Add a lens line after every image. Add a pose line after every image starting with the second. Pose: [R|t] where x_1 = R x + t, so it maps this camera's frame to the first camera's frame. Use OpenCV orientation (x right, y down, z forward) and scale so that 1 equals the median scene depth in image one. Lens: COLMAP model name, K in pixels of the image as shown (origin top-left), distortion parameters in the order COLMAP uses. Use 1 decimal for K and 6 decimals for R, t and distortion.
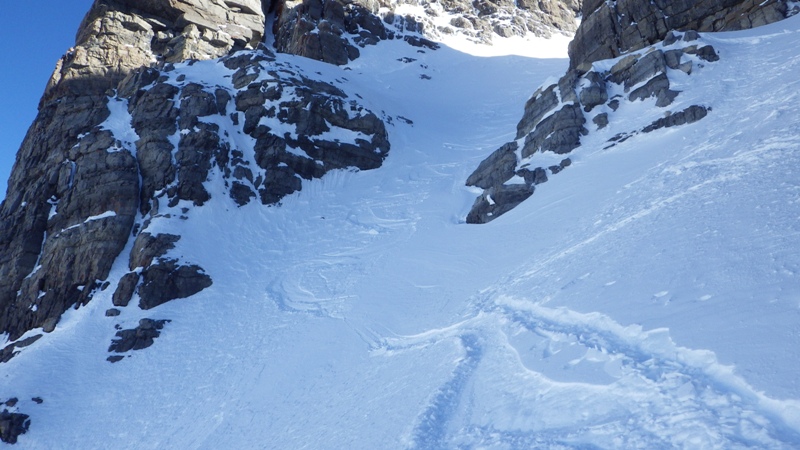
lens RADIAL K [[657.6, 0, 399.9], [0, 657.6, 224.5], [0, 0, 1]] dist [-0.001360, 0.004456]
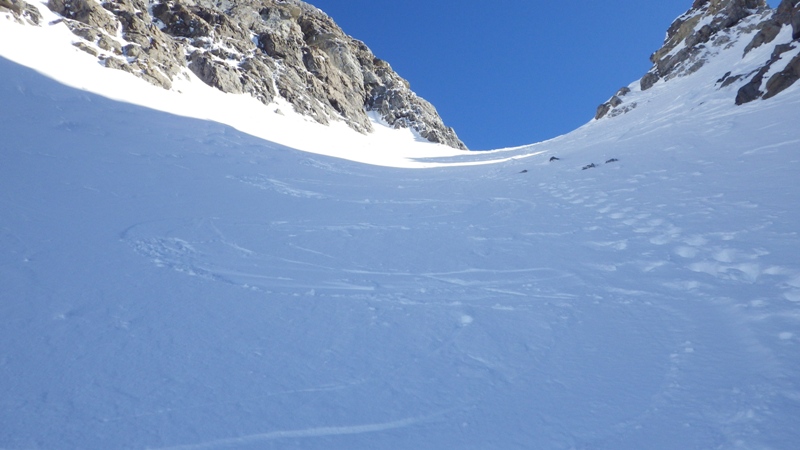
lens RADIAL K [[657.6, 0, 399.7], [0, 657.6, 224.1], [0, 0, 1]] dist [-0.001360, 0.004456]
pose [[0.907326, 0.146319, 0.394146, 0.110971], [-0.071841, 0.977655, -0.197557, -0.136438], [-0.414245, 0.150932, 0.897564, 0.598820]]
